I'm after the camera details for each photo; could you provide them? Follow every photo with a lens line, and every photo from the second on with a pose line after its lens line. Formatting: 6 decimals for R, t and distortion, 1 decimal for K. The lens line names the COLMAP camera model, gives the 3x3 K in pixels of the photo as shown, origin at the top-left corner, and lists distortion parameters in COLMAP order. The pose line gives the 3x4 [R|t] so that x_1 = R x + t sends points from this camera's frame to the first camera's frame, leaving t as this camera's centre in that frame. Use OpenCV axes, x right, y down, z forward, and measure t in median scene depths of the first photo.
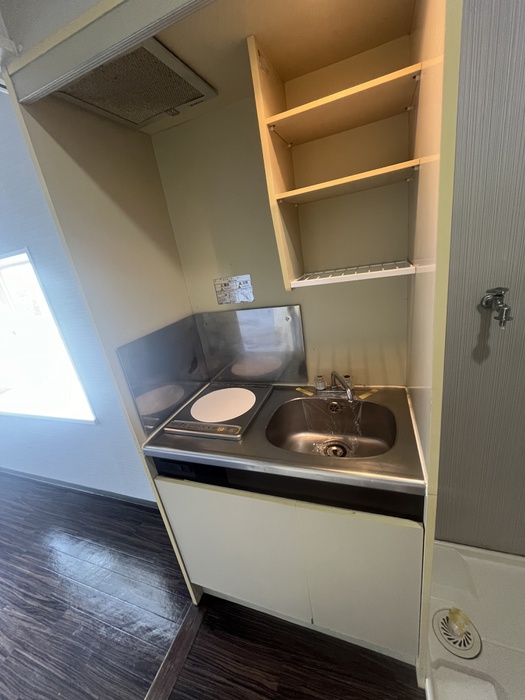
lens RADIAL K [[282.4, 0, 261.8], [0, 282.4, 350.6], [0, 0, 1]] dist [-0.004864, -0.000179]
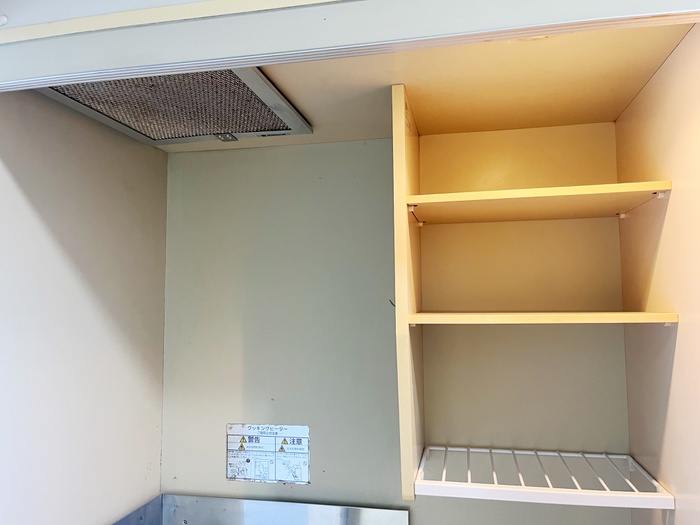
lens RADIAL K [[531.5, 0, 351.4], [0, 531.5, 262.6], [0, 0, 1]] dist [0.012818, 0.003810]
pose [[0.978225, 0.161715, 0.130094, -0.160218], [-0.094090, 0.904240, -0.416530, -0.180571], [-0.184995, 0.395219, 0.899766, 0.076307]]
